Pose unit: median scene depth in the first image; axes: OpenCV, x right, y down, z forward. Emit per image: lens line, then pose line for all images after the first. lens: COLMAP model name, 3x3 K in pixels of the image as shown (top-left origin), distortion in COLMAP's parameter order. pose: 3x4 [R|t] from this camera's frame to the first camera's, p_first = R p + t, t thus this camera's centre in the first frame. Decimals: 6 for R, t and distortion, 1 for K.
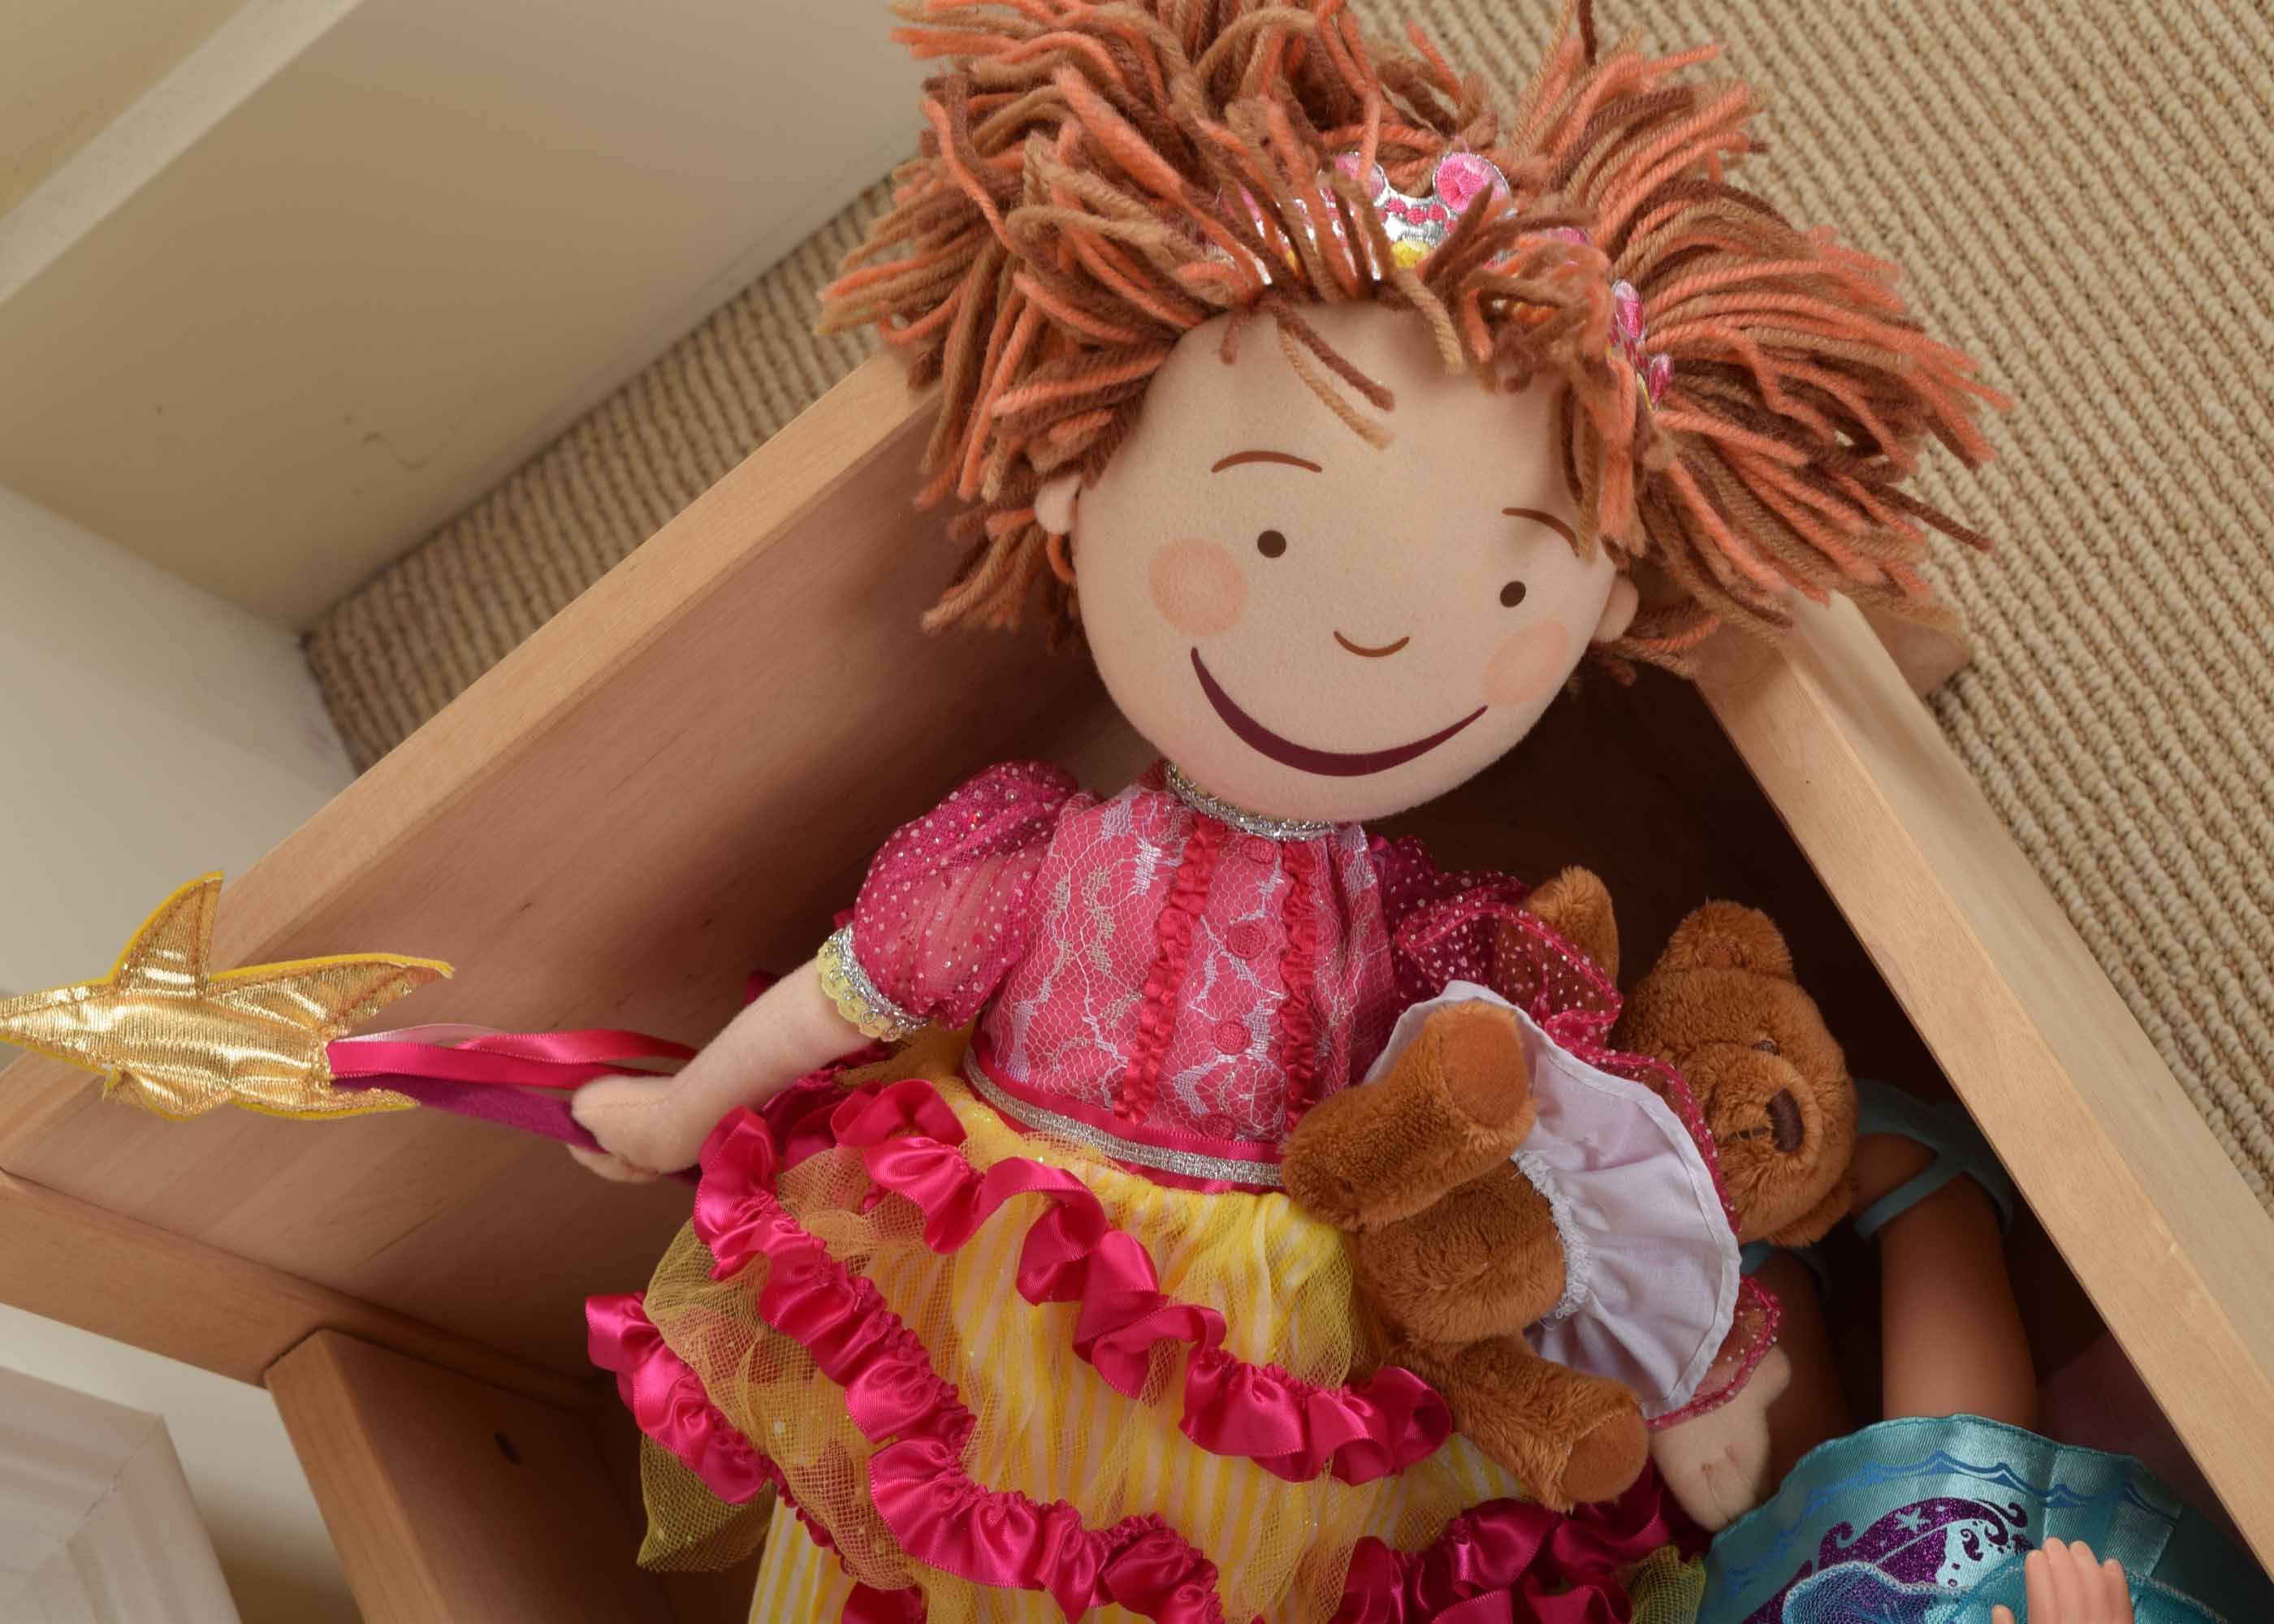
lens RADIAL K [[5472.7, 0, 1137.0], [0, 5472.7, 812.0], [0, 0, 1]] dist [0.089109, -0.269144]
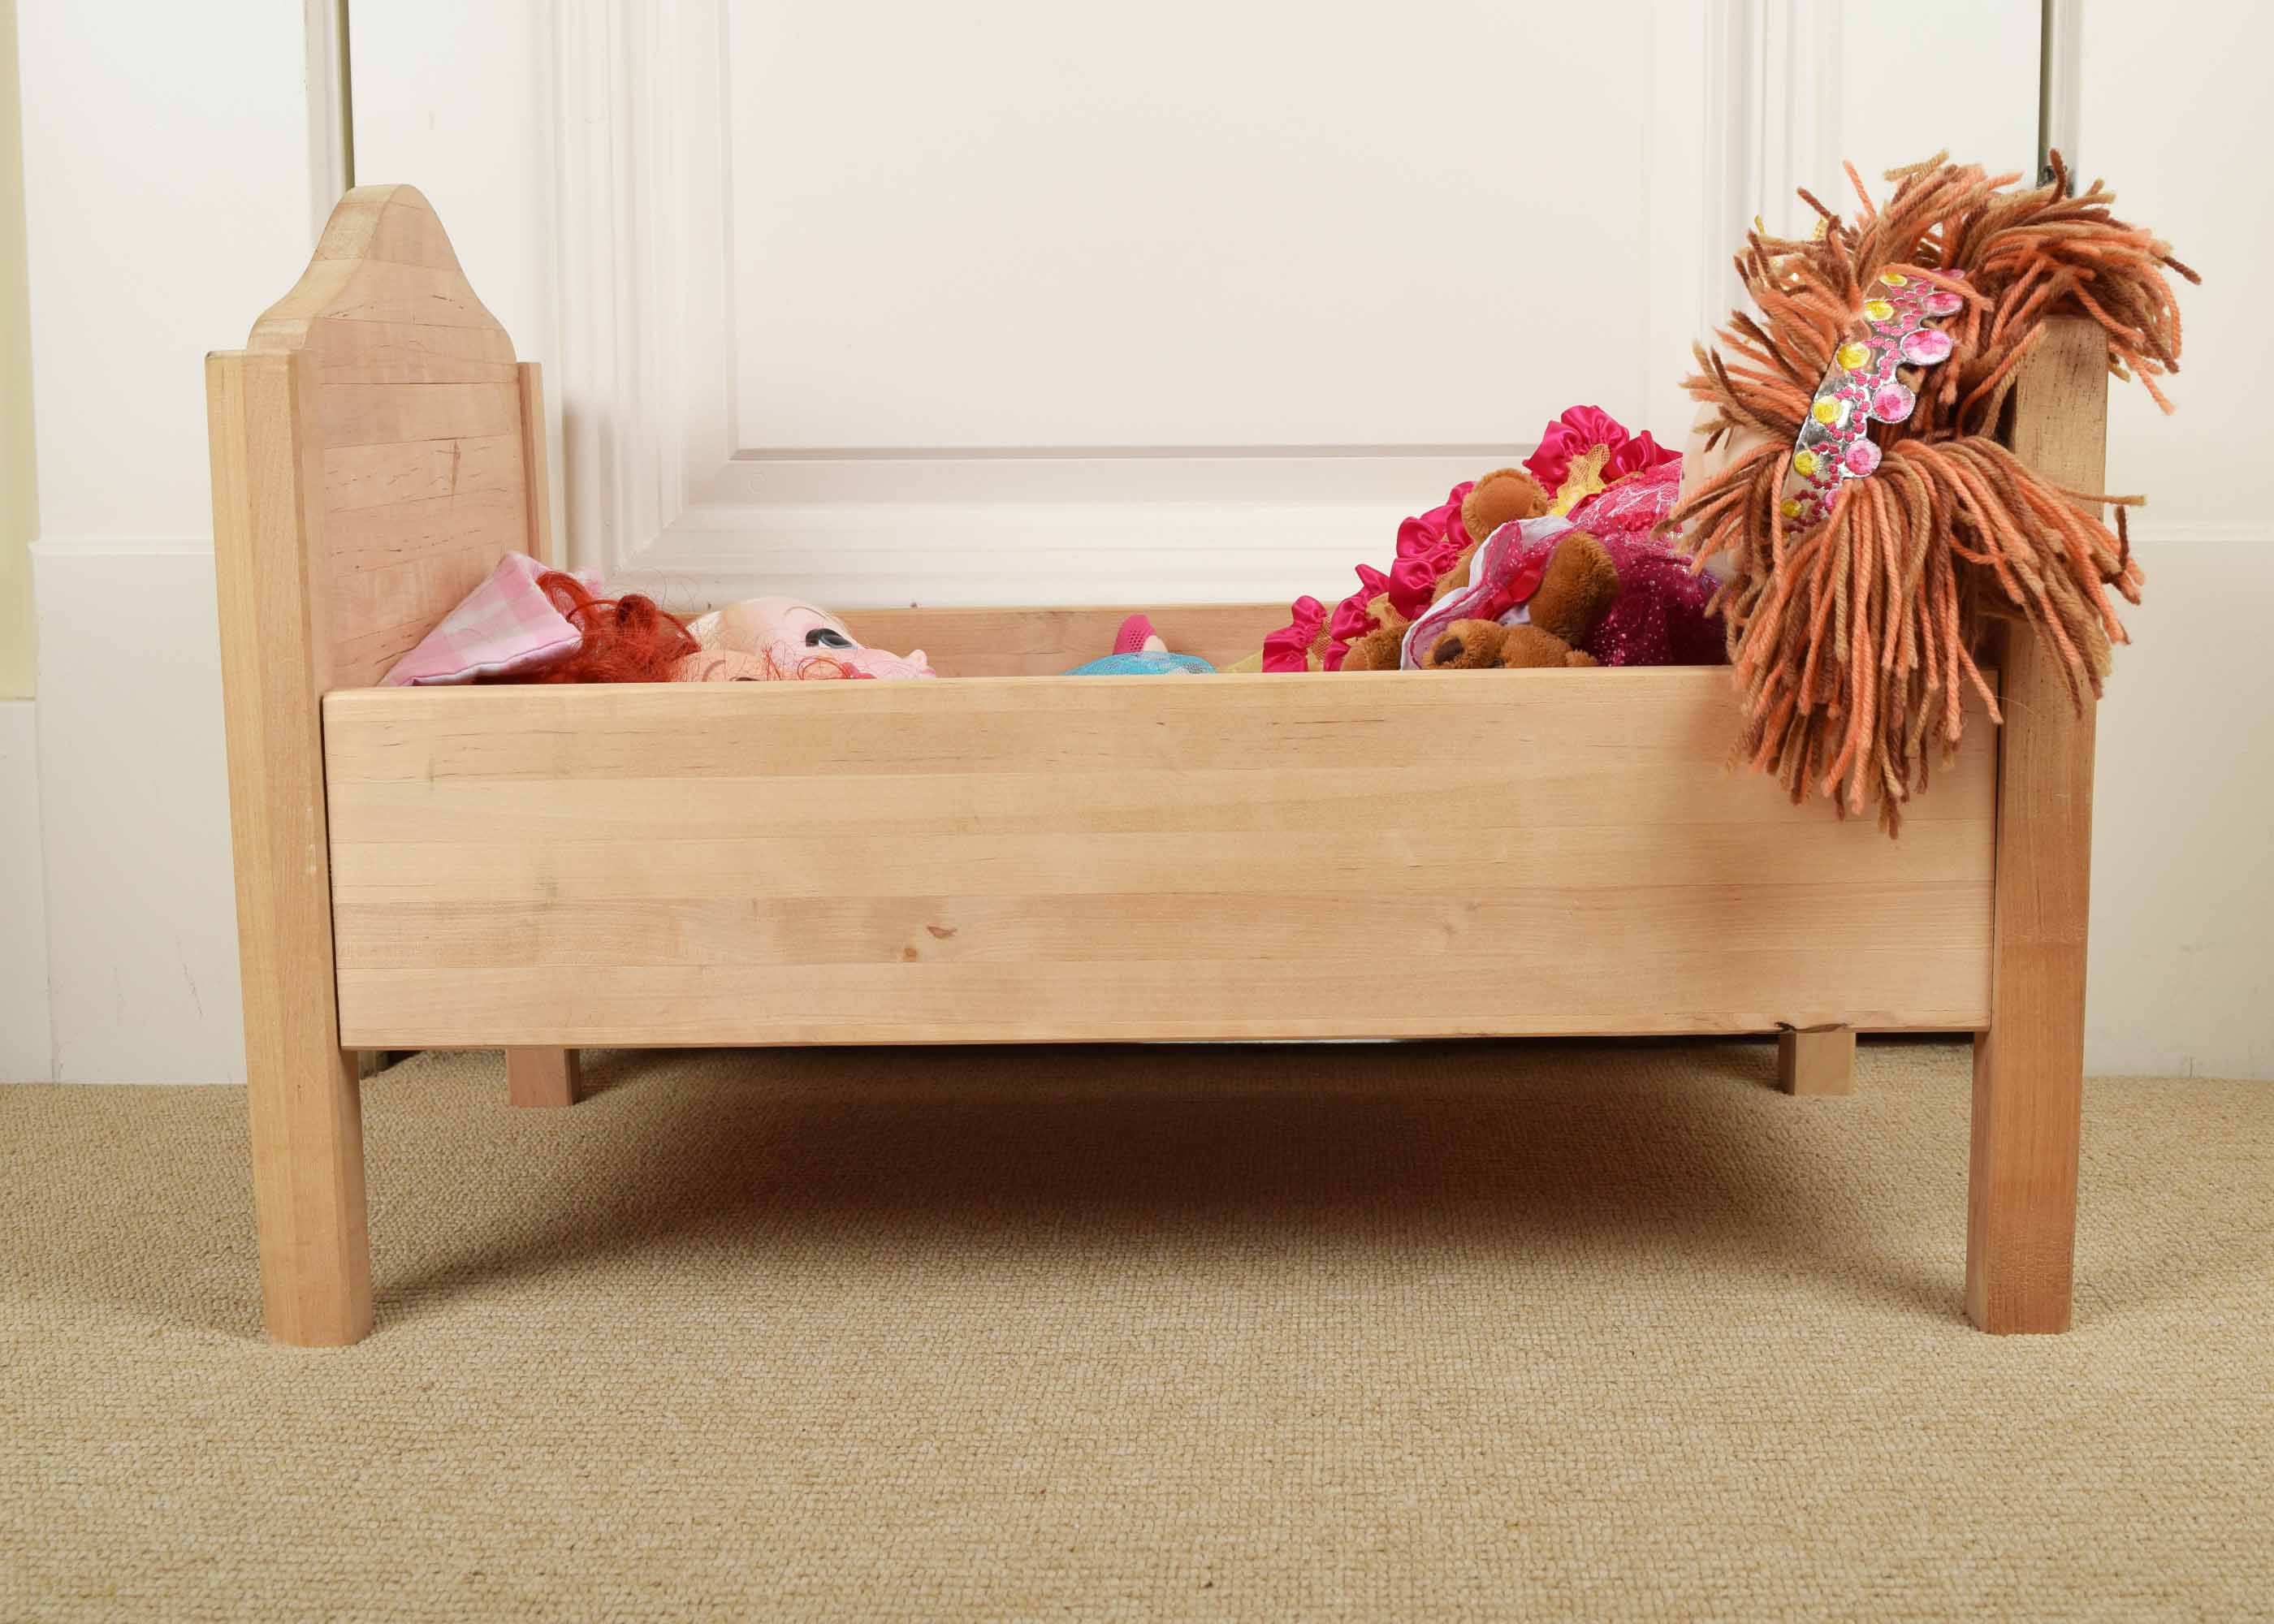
lens RADIAL K [[3057.5, 0, 1137.0], [0, 3057.5, 812.0], [0, 0, 1]] dist [-0.024206, -0.067452]
pose [[-0.435526, 0.592275, -0.677884, 0.851379], [-0.726953, 0.212720, 0.652909, -0.498385], [0.530901, 0.777148, 0.337911, 0.642784]]
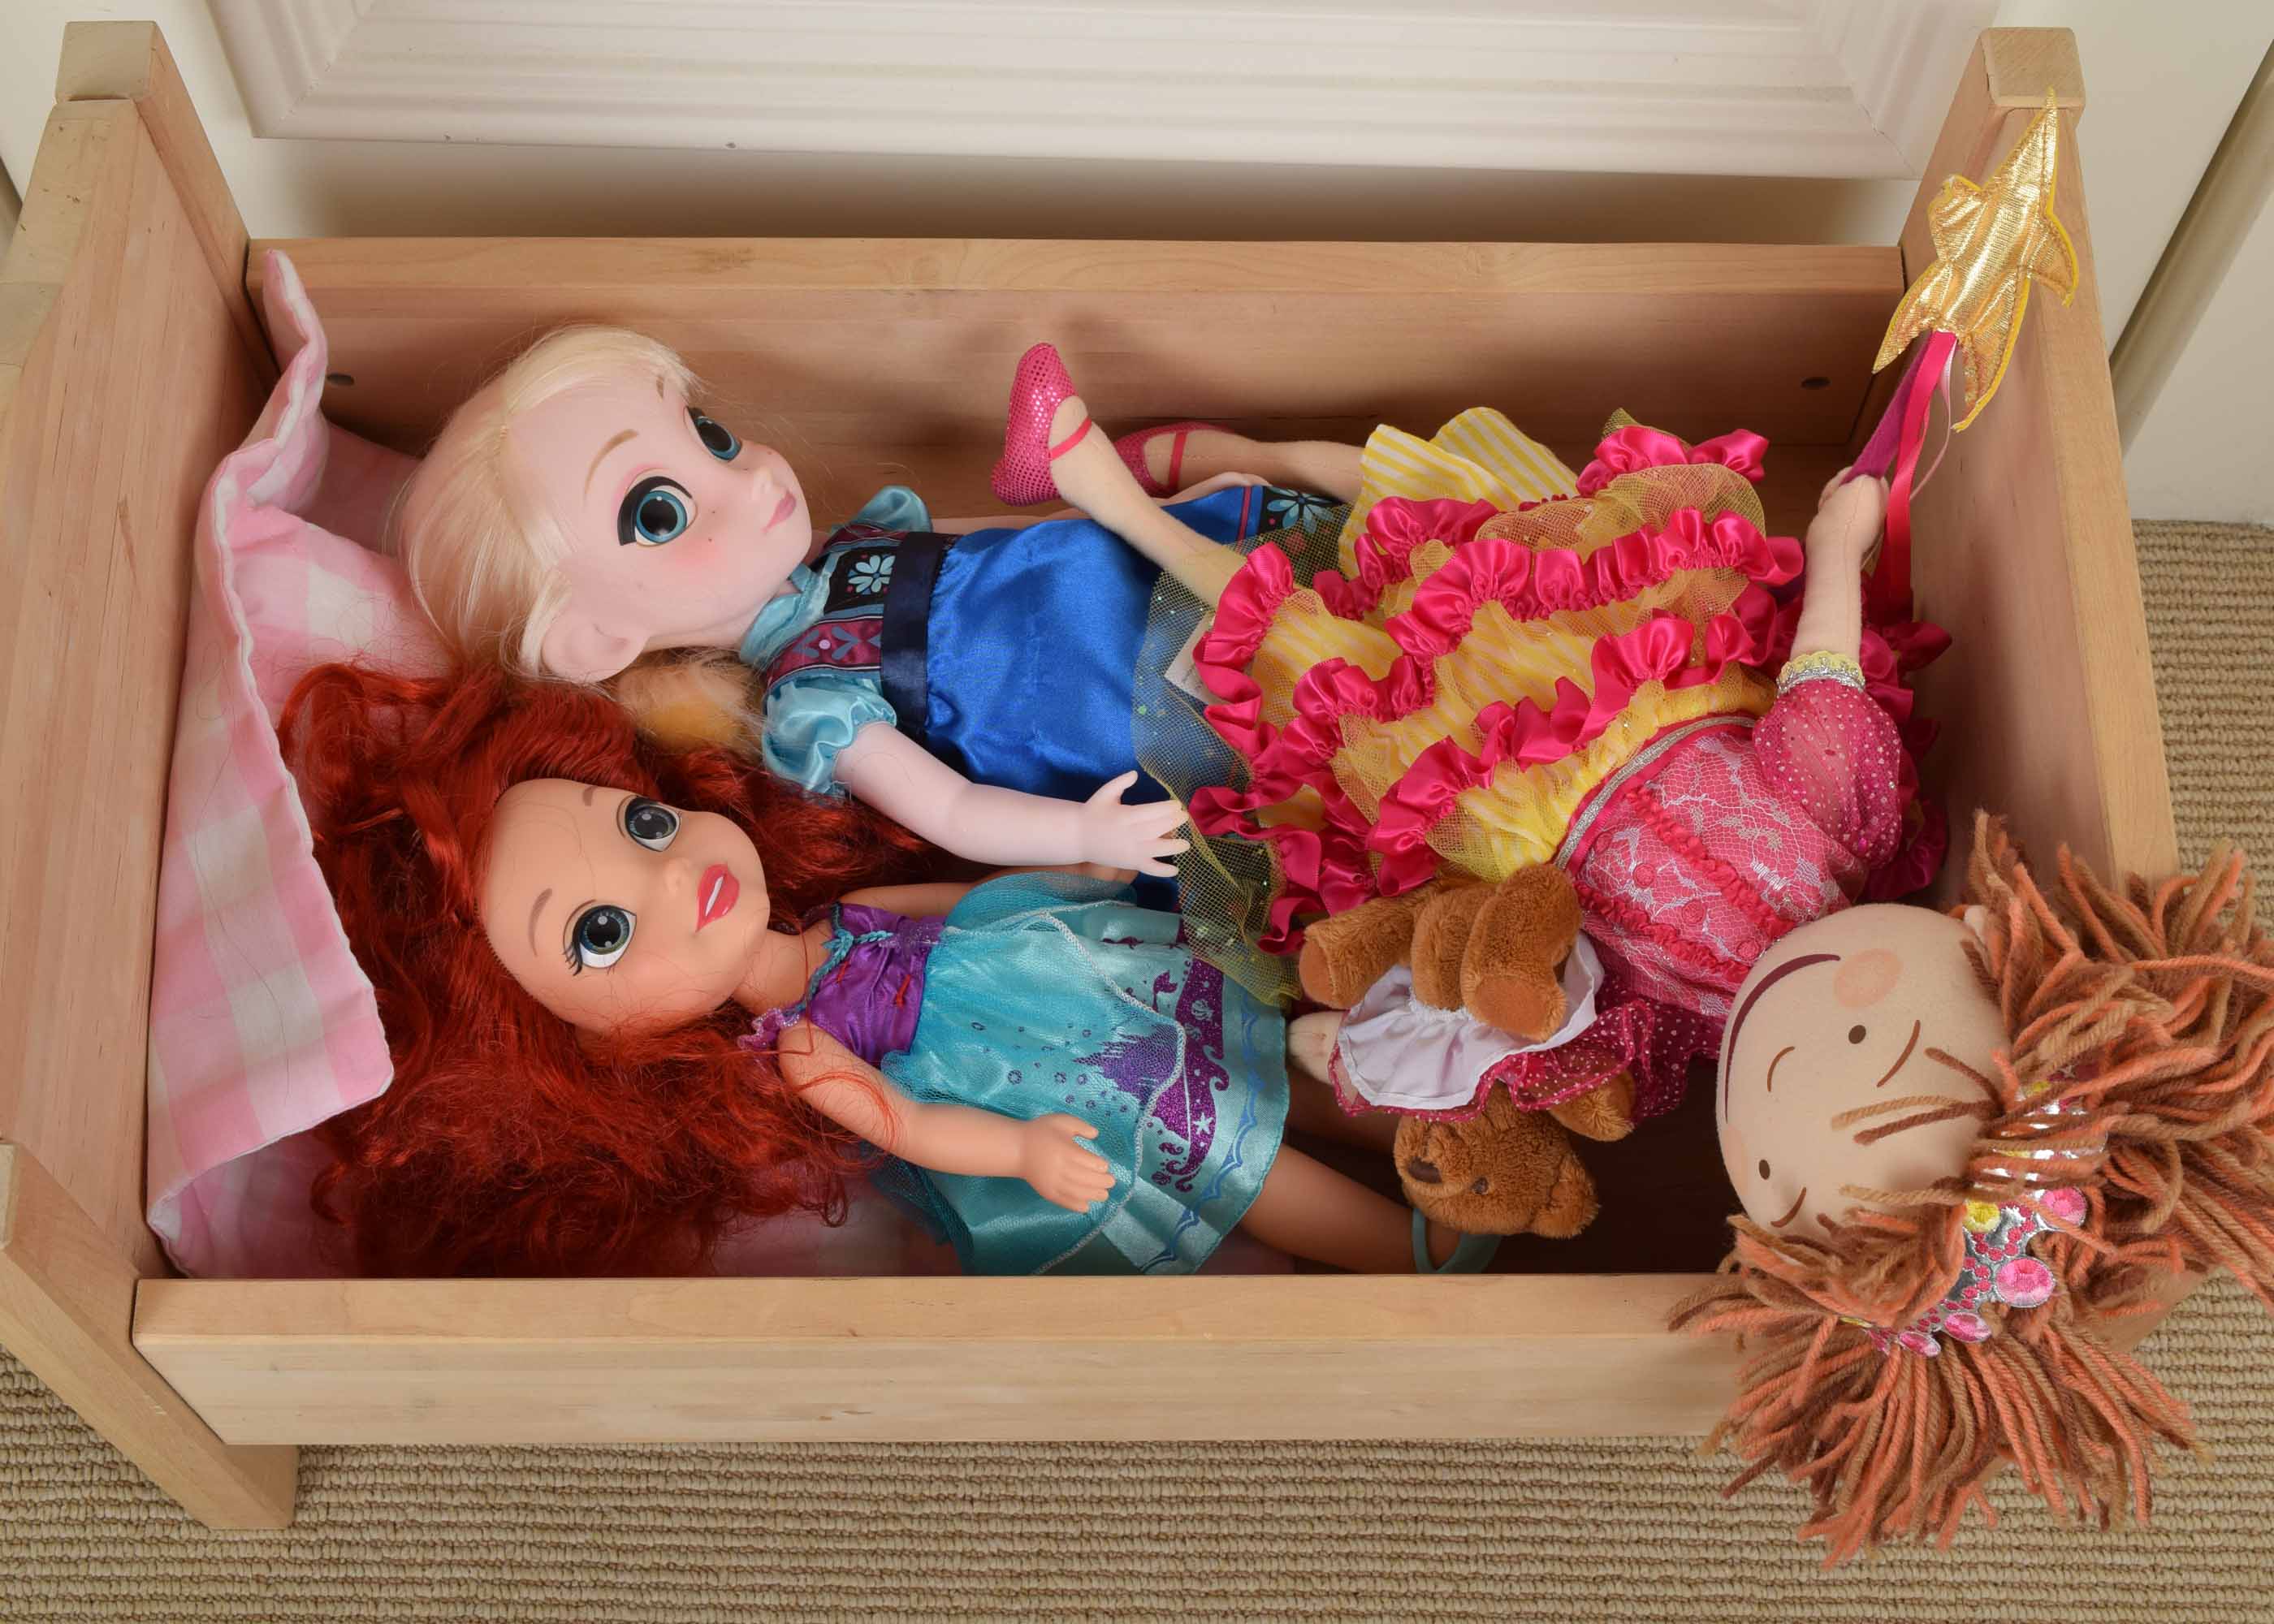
lens RADIAL K [[3479.5, 0, 1212.4], [0, 3479.5, 808.1], [0, 0, 1]] dist [-0.016822, -0.018611]
pose [[-0.425691, 0.896937, 0.119541, -0.062758], [-0.764830, -0.427255, 0.482170, -0.318904], [0.483551, 0.113827, 0.867883, 0.113891]]
